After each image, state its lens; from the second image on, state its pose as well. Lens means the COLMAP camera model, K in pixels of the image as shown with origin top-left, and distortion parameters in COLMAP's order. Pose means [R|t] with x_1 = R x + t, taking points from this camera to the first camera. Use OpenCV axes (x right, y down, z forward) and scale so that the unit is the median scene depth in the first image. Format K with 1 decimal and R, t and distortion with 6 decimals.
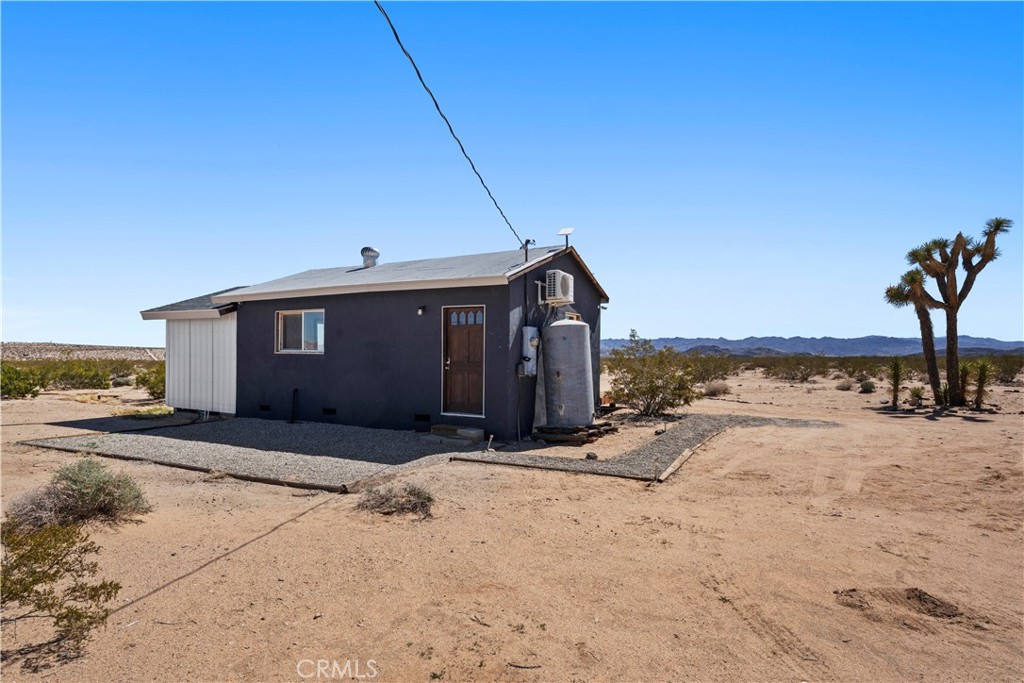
lens RADIAL K [[536.6, 0, 512.0], [0, 536.6, 341.5], [0, 0, 1]] dist [-0.001594, 0.001393]
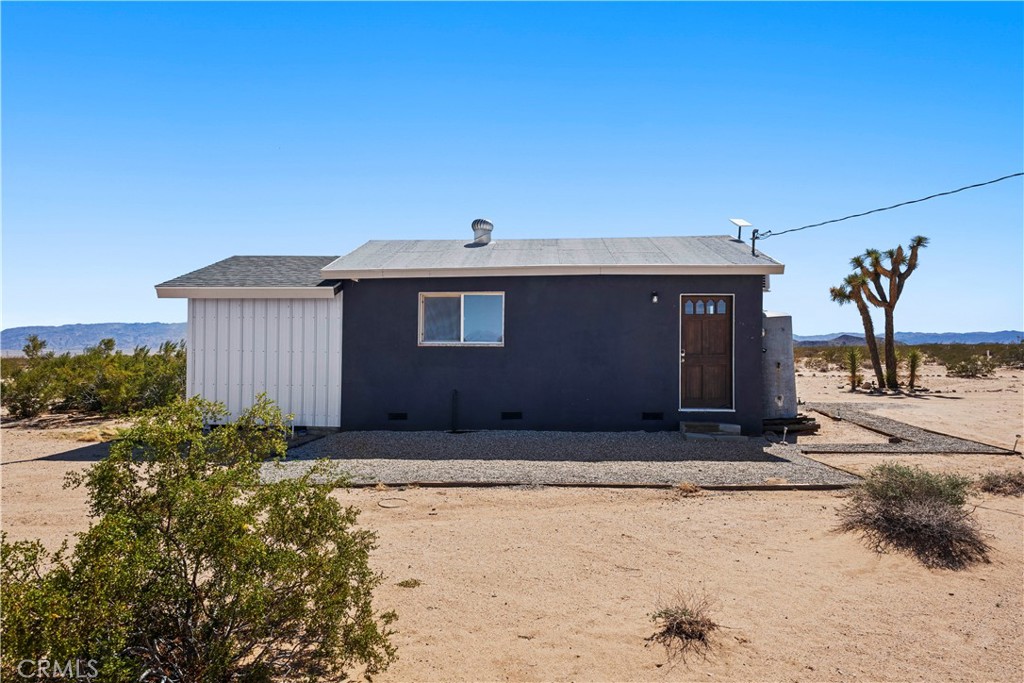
lens RADIAL K [[608.9, 0, 512.0], [0, 608.9, 341.5], [0, 0, 1]] dist [-0.019650, -0.001325]
pose [[0.916745, 0.000131, 0.399473, -0.628703], [-0.005135, 0.999921, 0.011456, 0.004170], [-0.399440, -0.012554, 0.916673, 0.118797]]
